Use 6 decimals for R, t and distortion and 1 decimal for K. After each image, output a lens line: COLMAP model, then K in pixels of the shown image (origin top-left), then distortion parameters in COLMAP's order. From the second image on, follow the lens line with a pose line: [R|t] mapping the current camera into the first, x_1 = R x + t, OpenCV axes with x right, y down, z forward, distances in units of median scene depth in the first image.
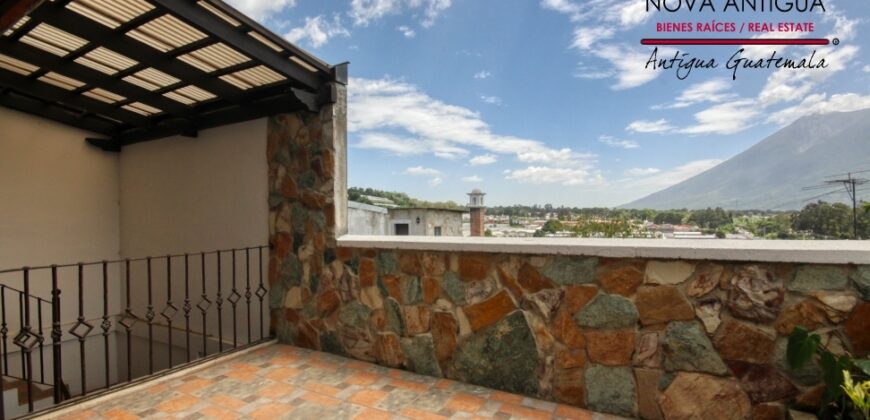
lens RADIAL K [[401.4, 0, 458.8], [0, 401.4, 211.5], [0, 0, 1]] dist [-0.000840, -0.000125]
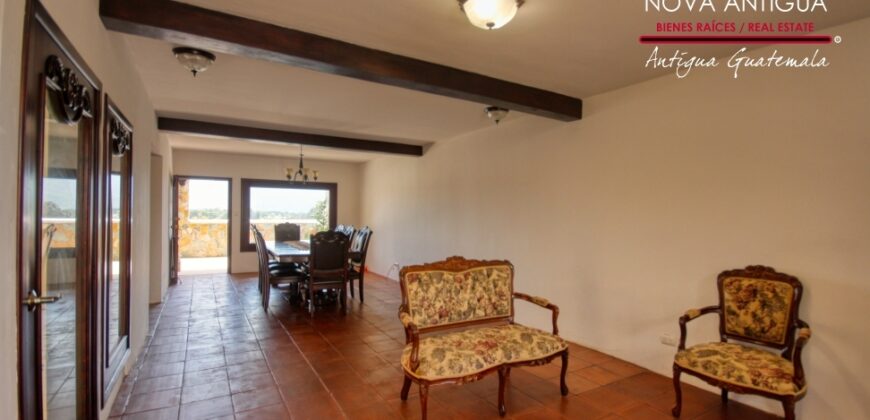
lens RADIAL K [[401.4, 0, 458.8], [0, 401.4, 211.5], [0, 0, 1]] dist [-0.000840, -0.000125]
pose [[0.491795, 0.031687, 0.870134, -2.116042], [-0.032263, 0.999314, -0.018156, -0.015451], [-0.870113, -0.019144, 0.492480, -2.515801]]
